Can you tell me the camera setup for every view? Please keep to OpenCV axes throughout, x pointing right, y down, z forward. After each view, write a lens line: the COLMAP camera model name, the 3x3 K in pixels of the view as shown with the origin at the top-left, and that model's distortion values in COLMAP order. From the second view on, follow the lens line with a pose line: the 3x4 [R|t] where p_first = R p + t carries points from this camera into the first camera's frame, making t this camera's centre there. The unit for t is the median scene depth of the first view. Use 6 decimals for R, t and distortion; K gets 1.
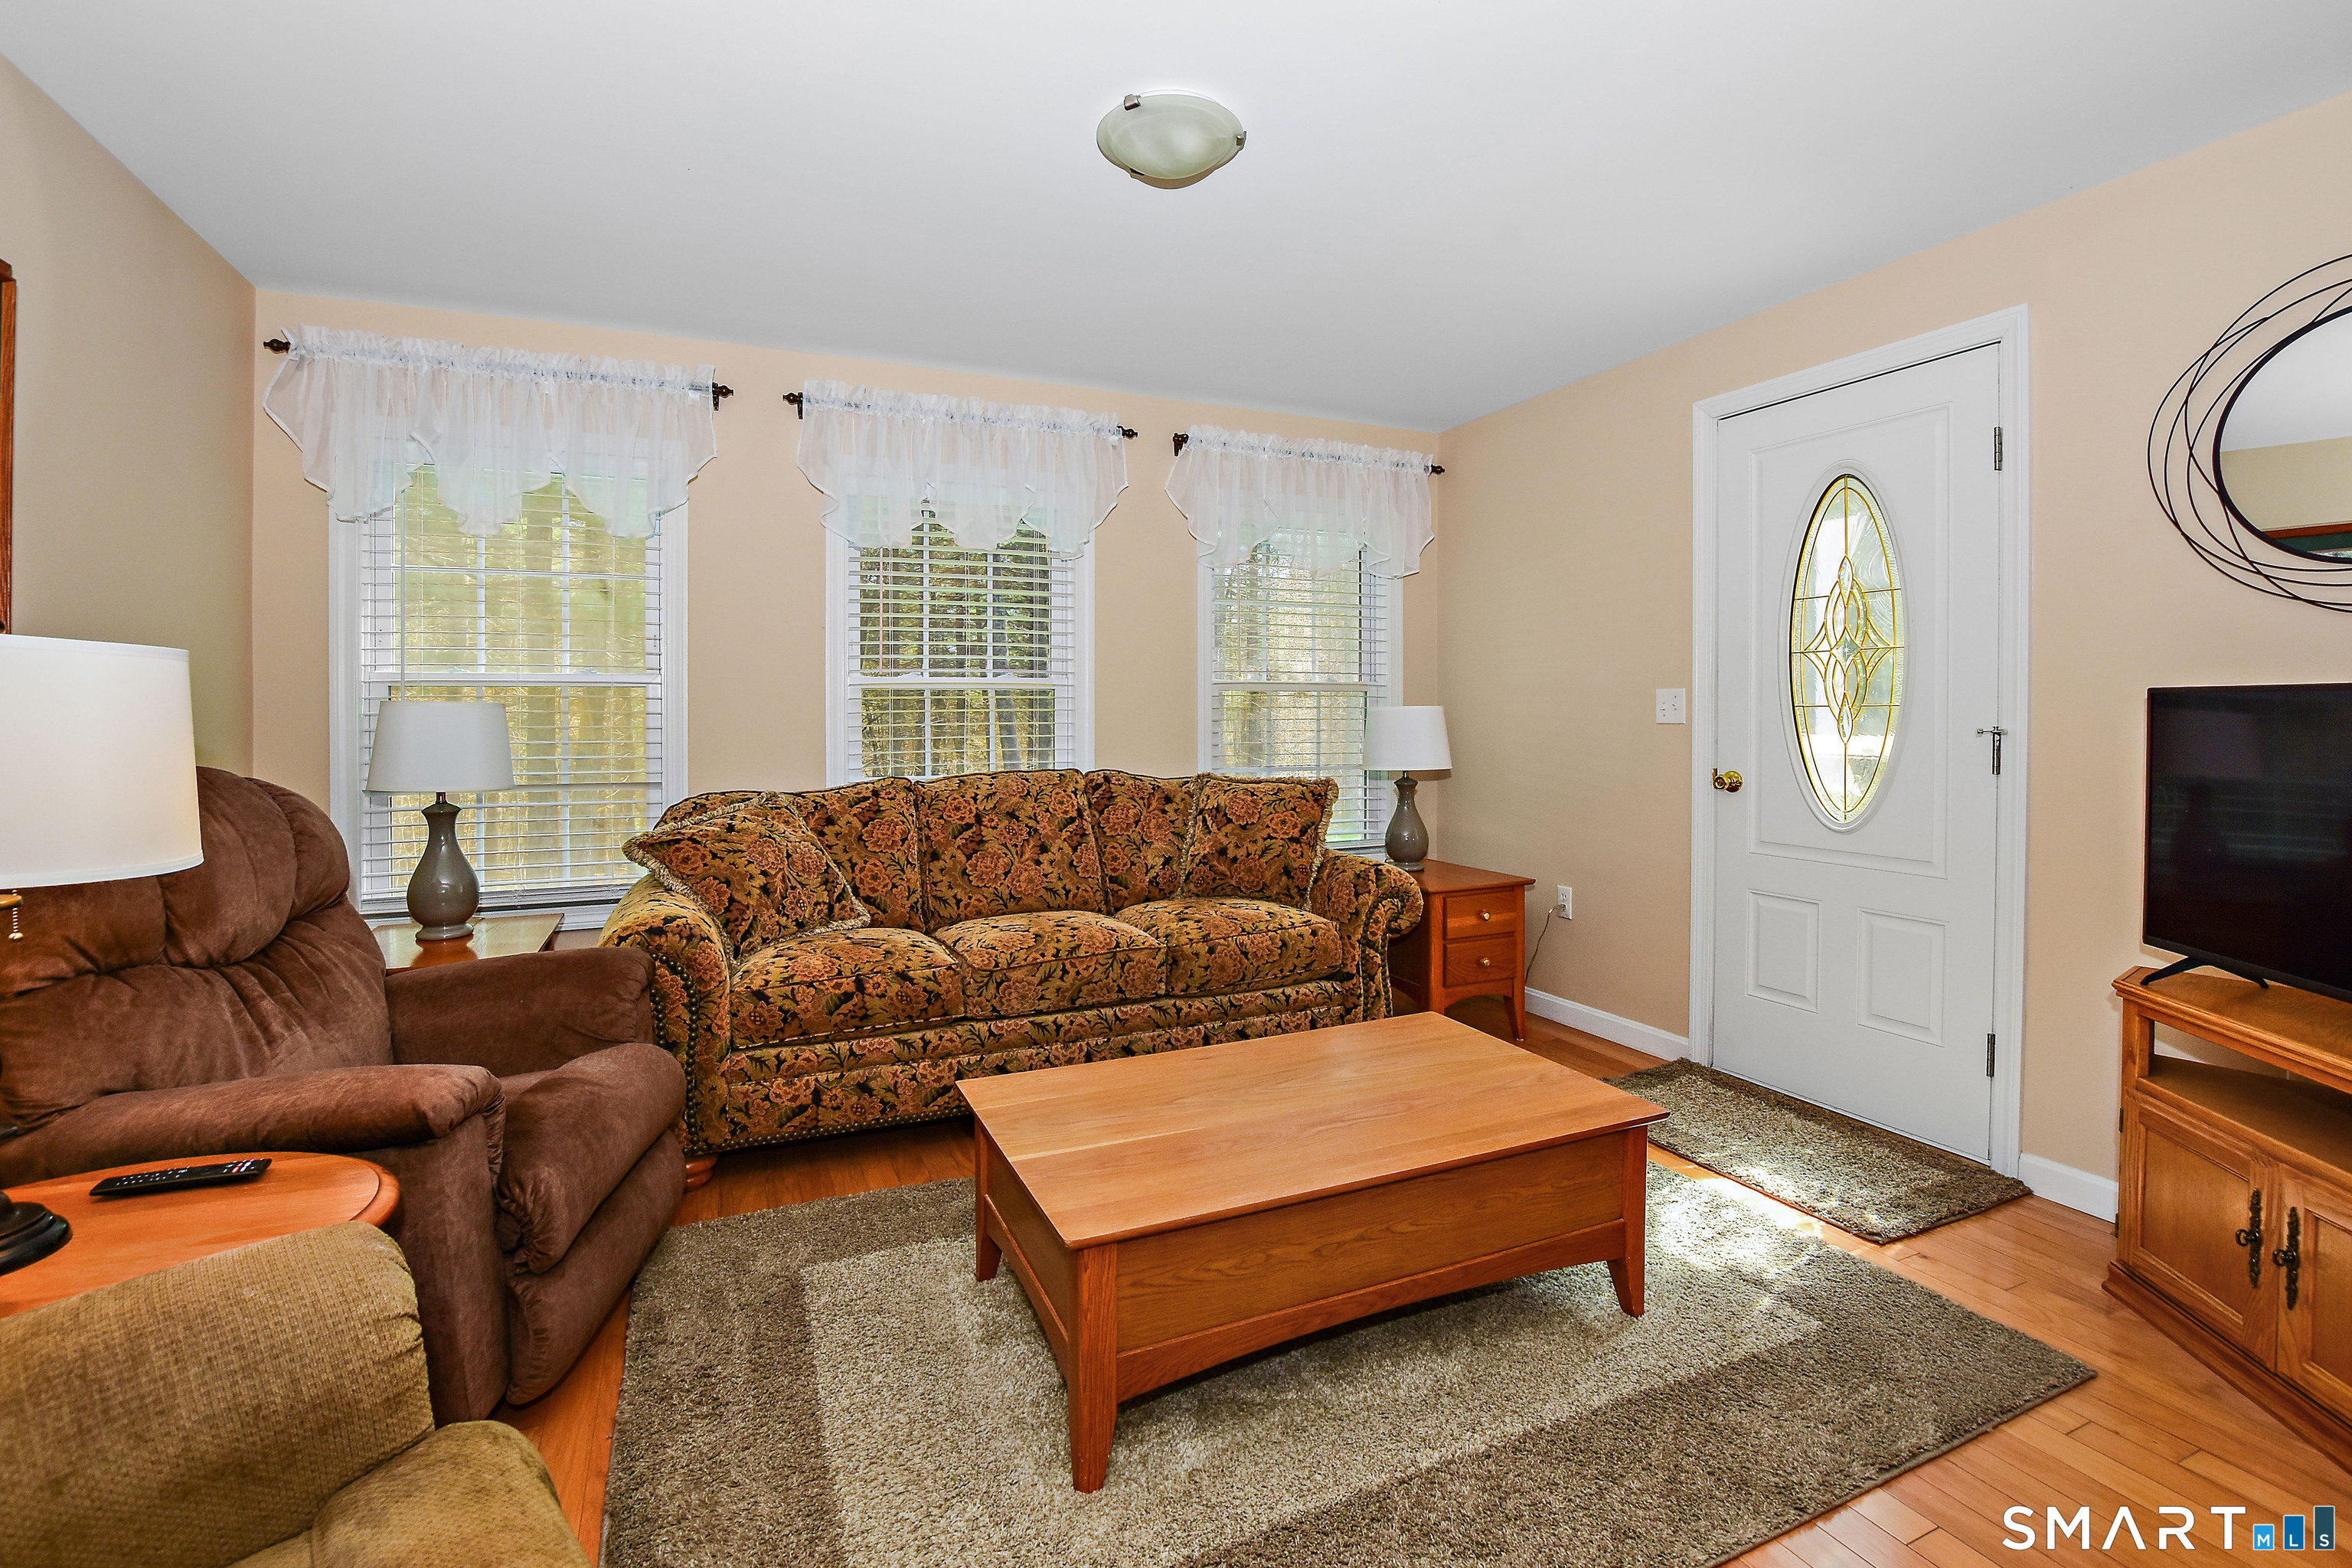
lens RADIAL K [[1061.6, 0, 1184.9], [0, 1061.6, 717.6], [0, 0, 1]] dist [-0.024032, 0.000091]
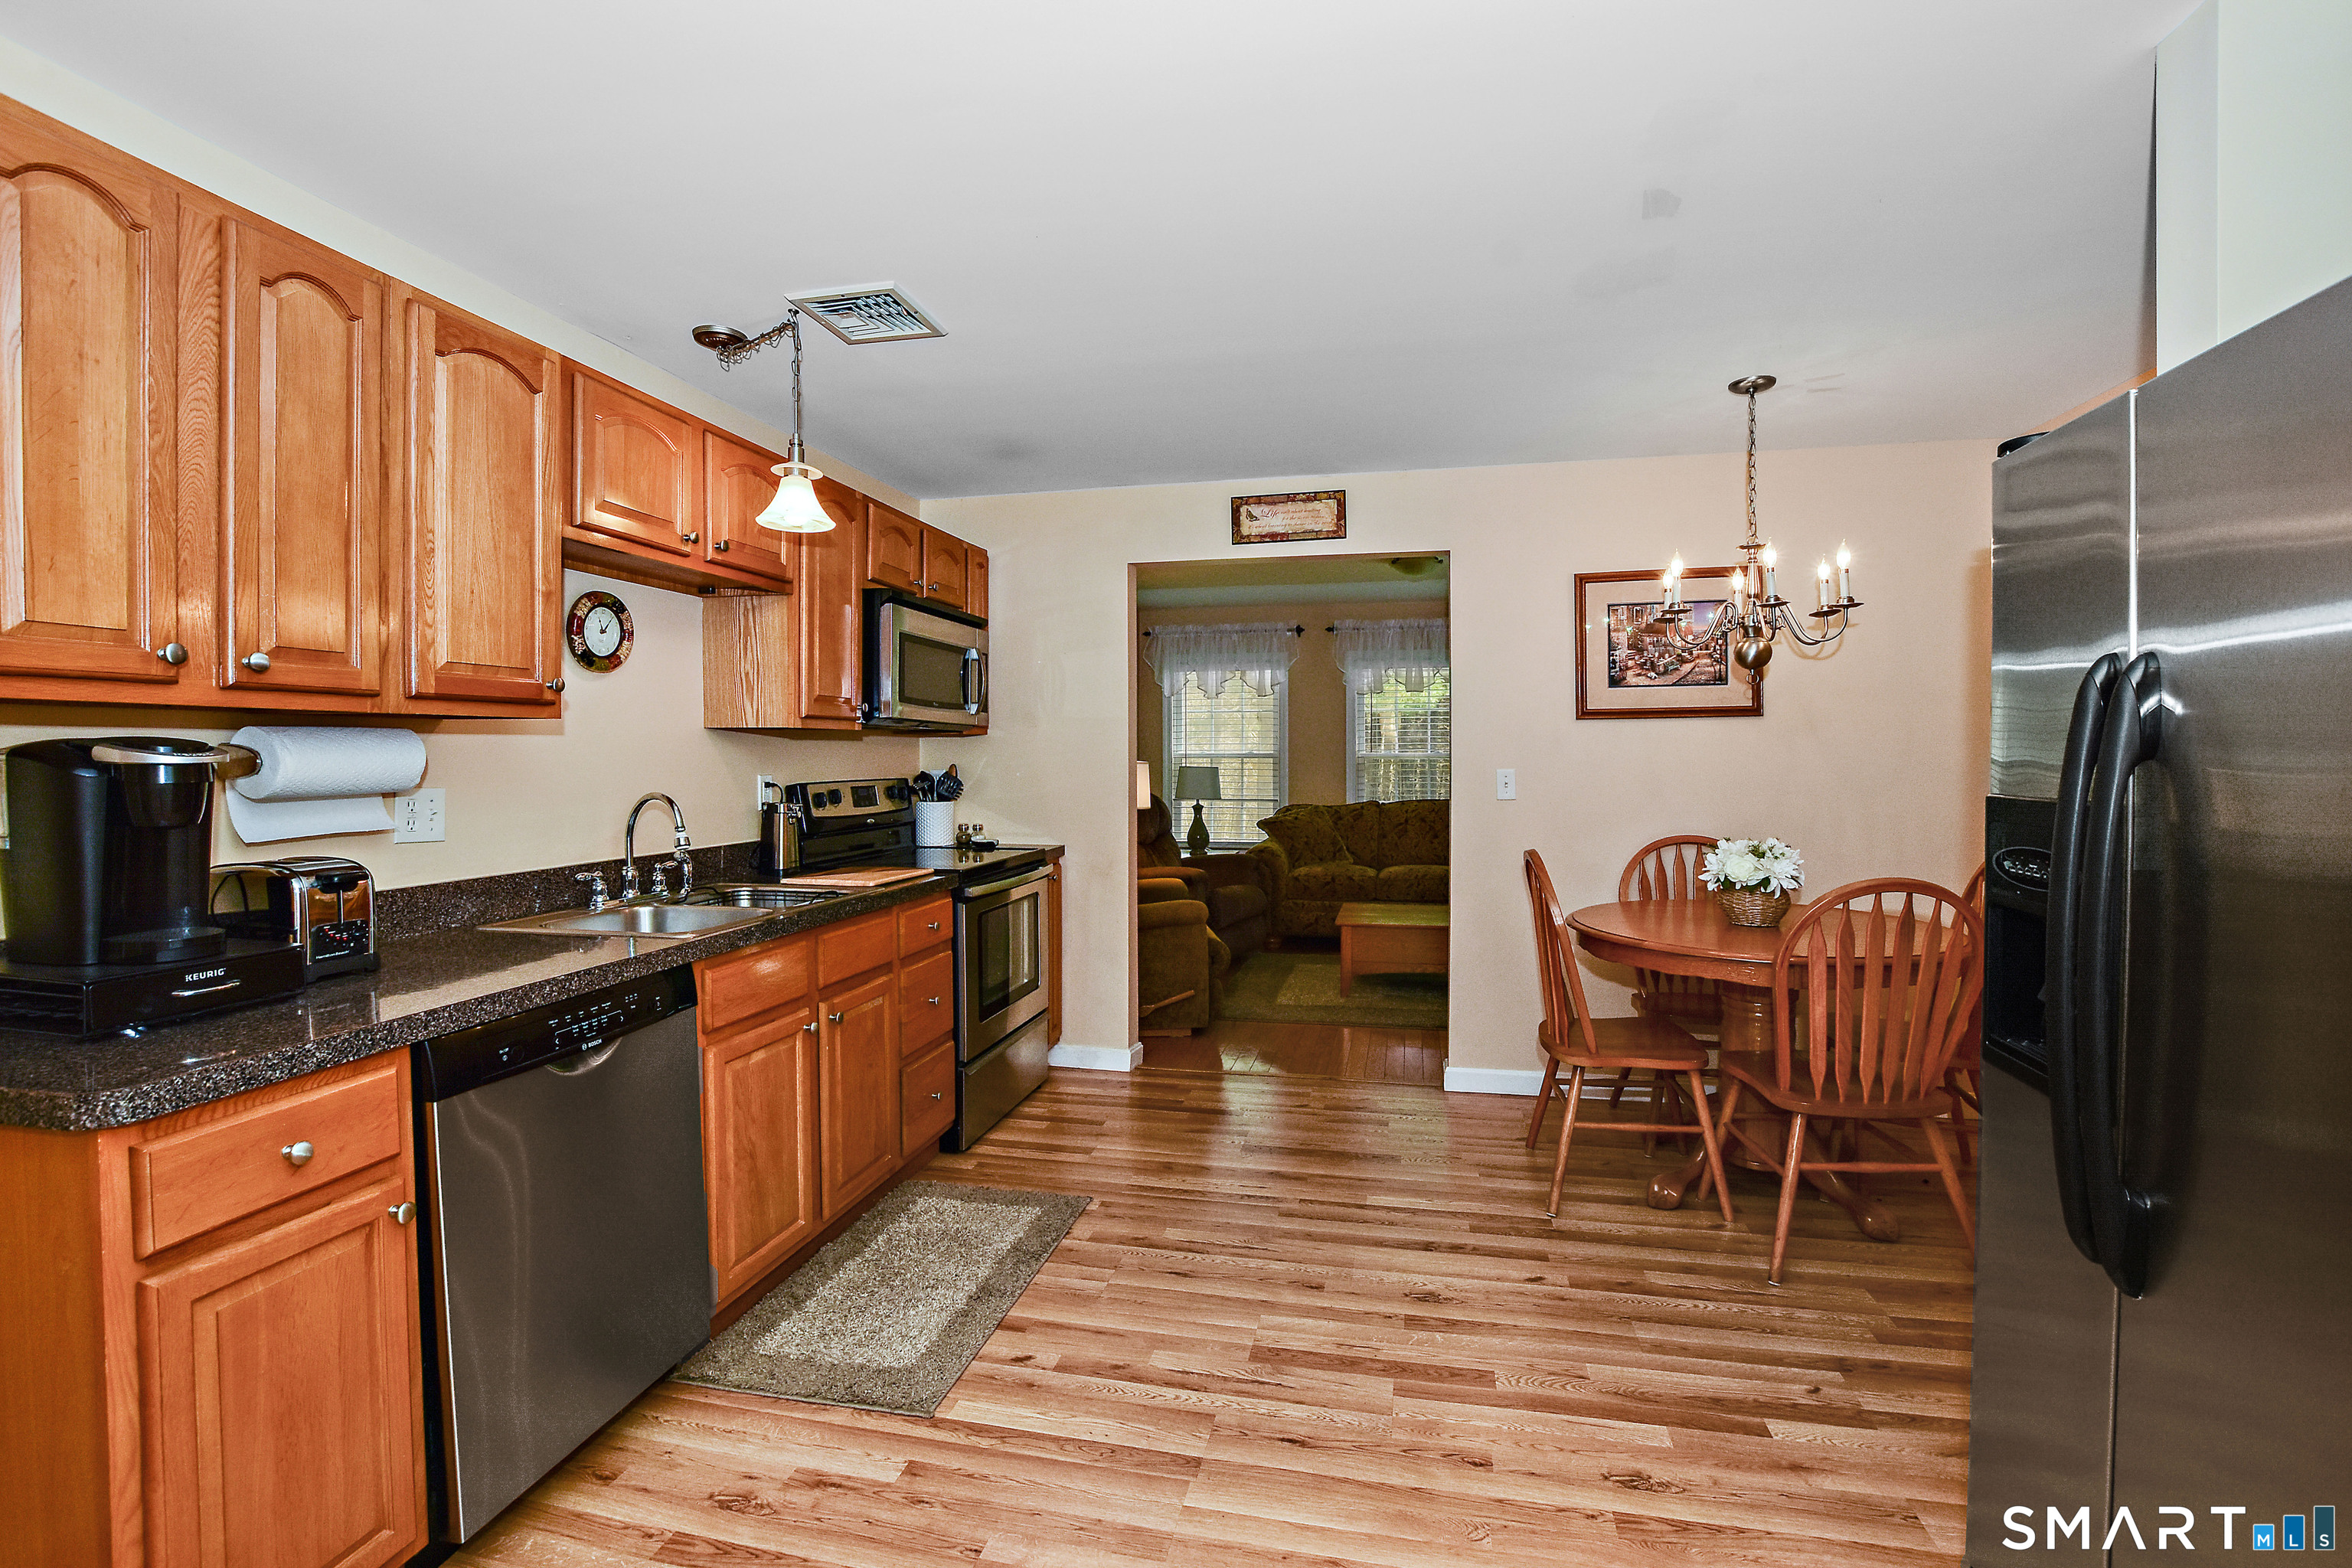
lens RADIAL K [[1047.3, 0, 1176.0], [0, 1047.3, 758.8], [0, 0, 1]] dist [-0.030092, 0.000170]
pose [[0.796617, 0.001448, -0.604482, 0.889316], [-0.001852, 0.999998, -0.000046, -0.036060], [0.604481, 0.001156, 0.796619, -1.201782]]
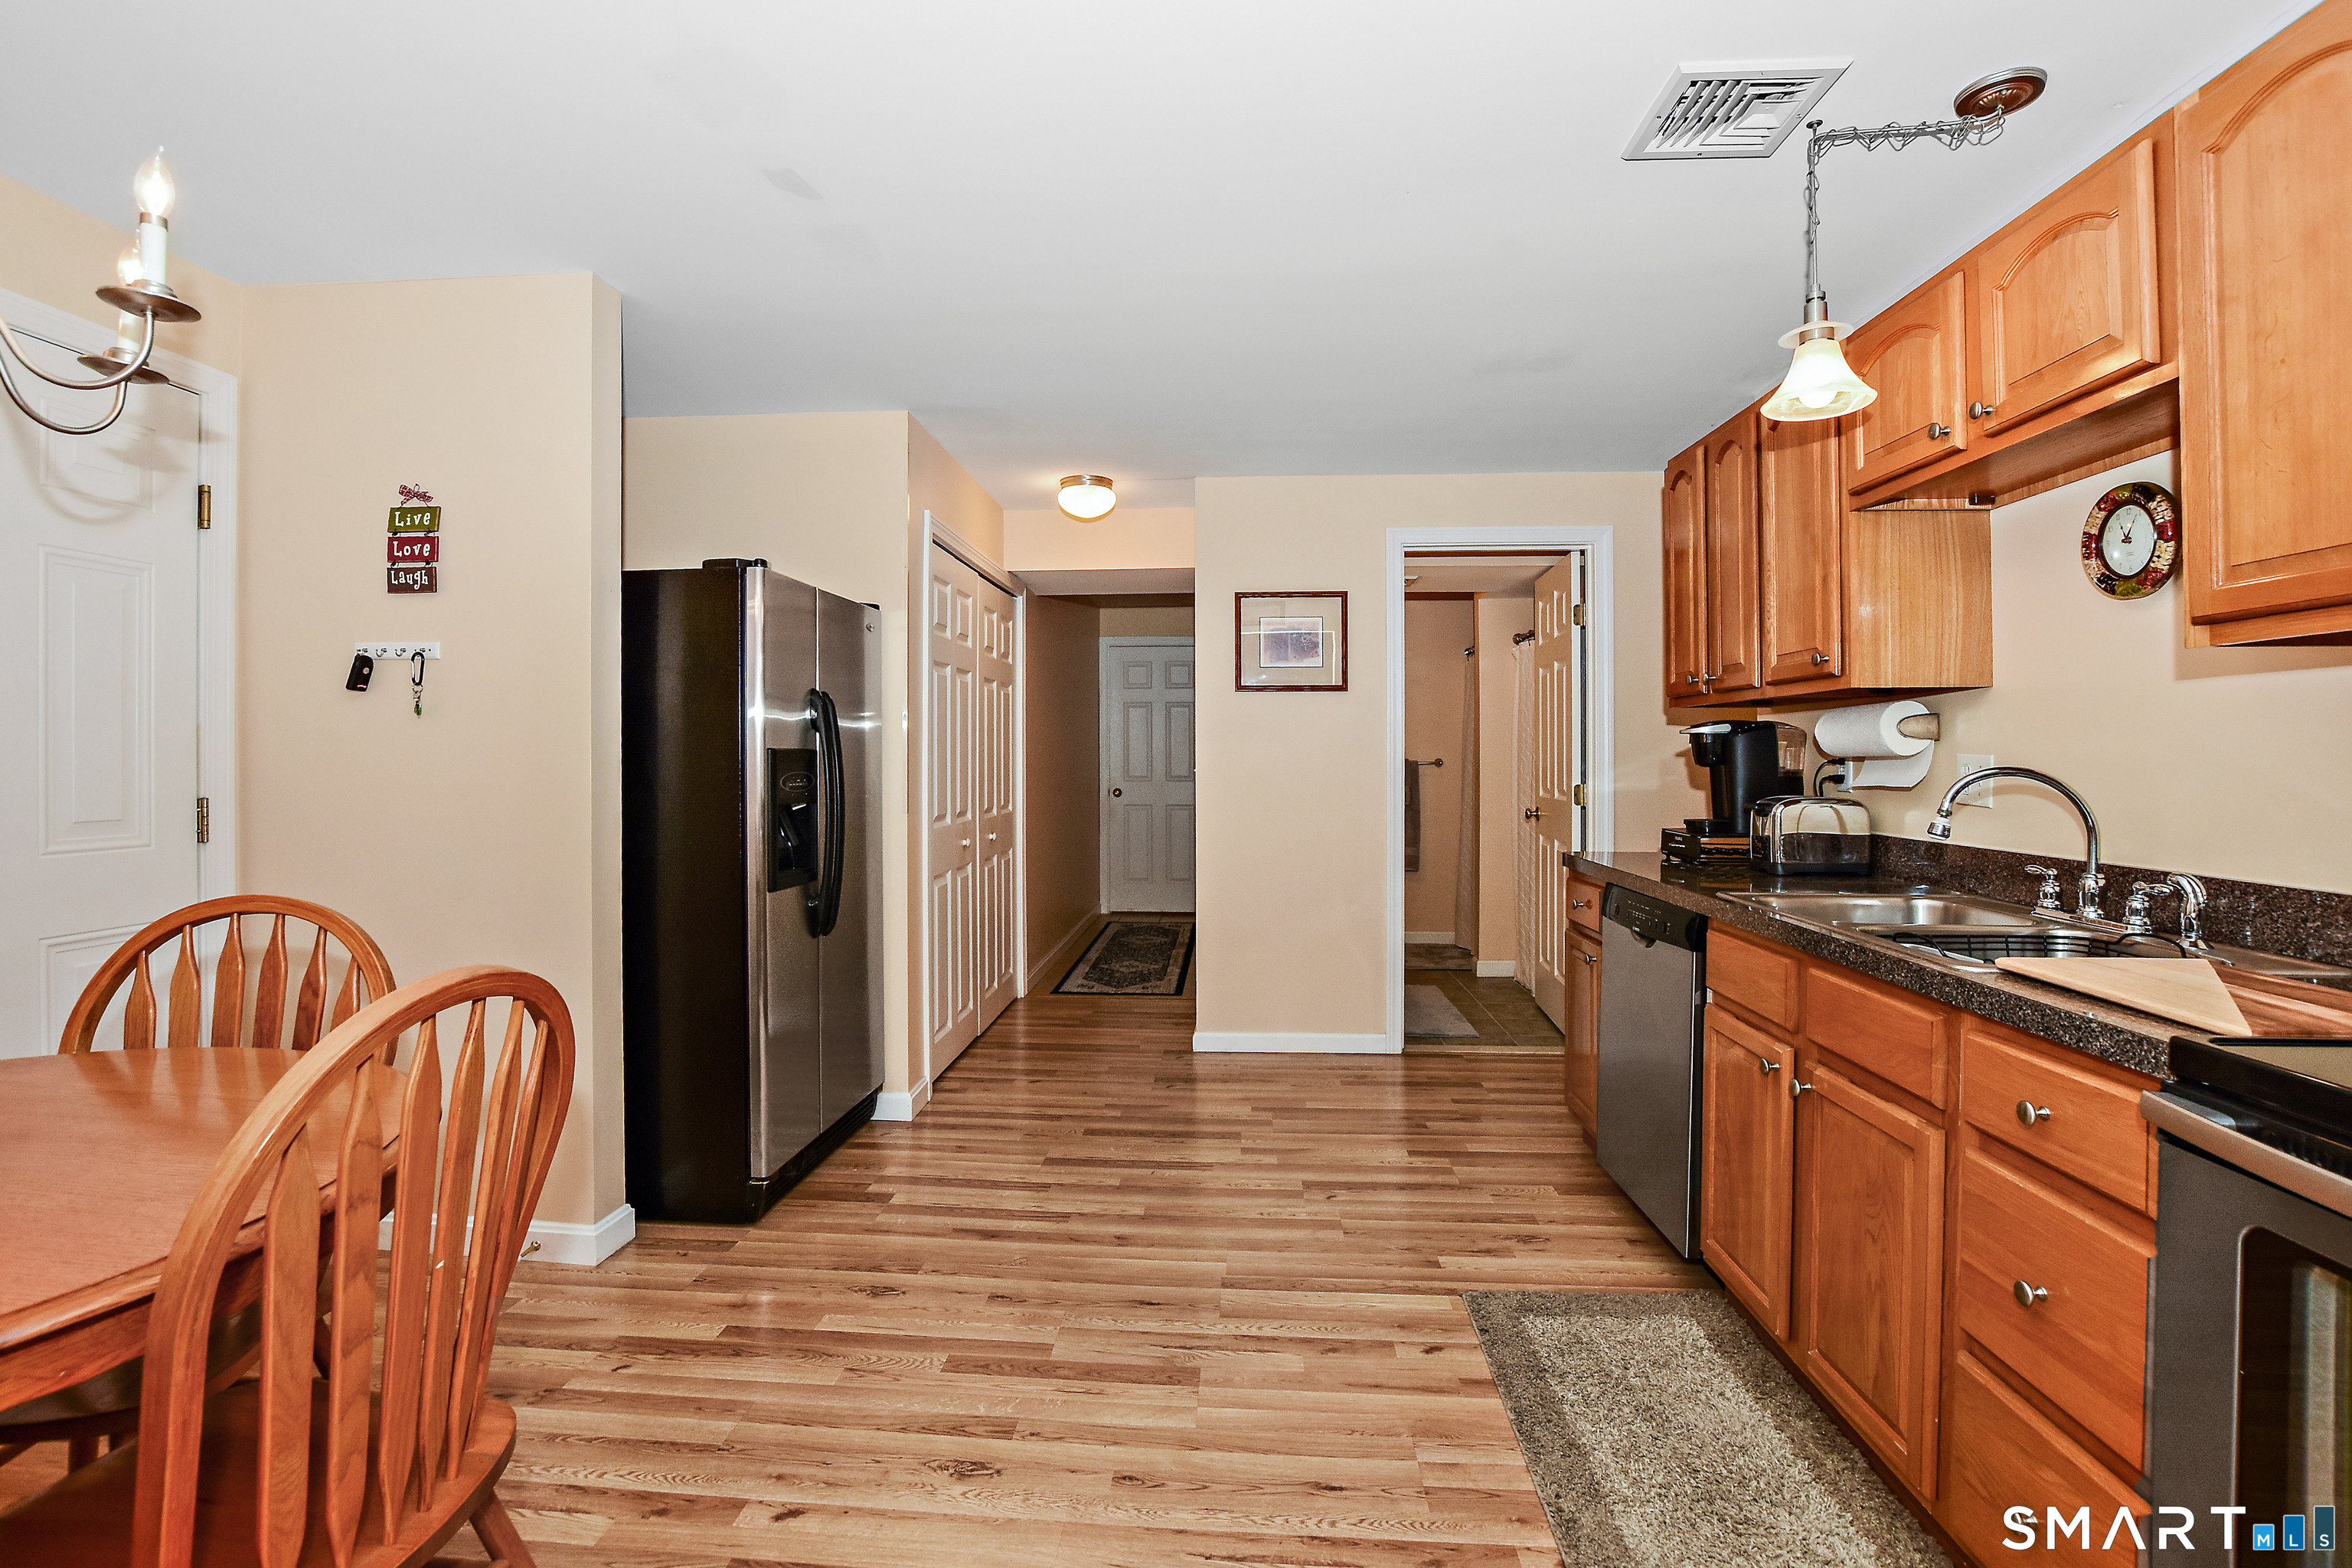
lens RADIAL K [[1047.3, 0, 1176.0], [0, 1047.3, 758.8], [0, 0, 1]] dist [-0.030092, 0.000170]
pose [[-0.881474, -0.002972, 0.472223, -1.650812], [0.000886, 0.999968, 0.007946, 0.029237], [-0.472232, 0.007423, -0.881443, 3.175614]]
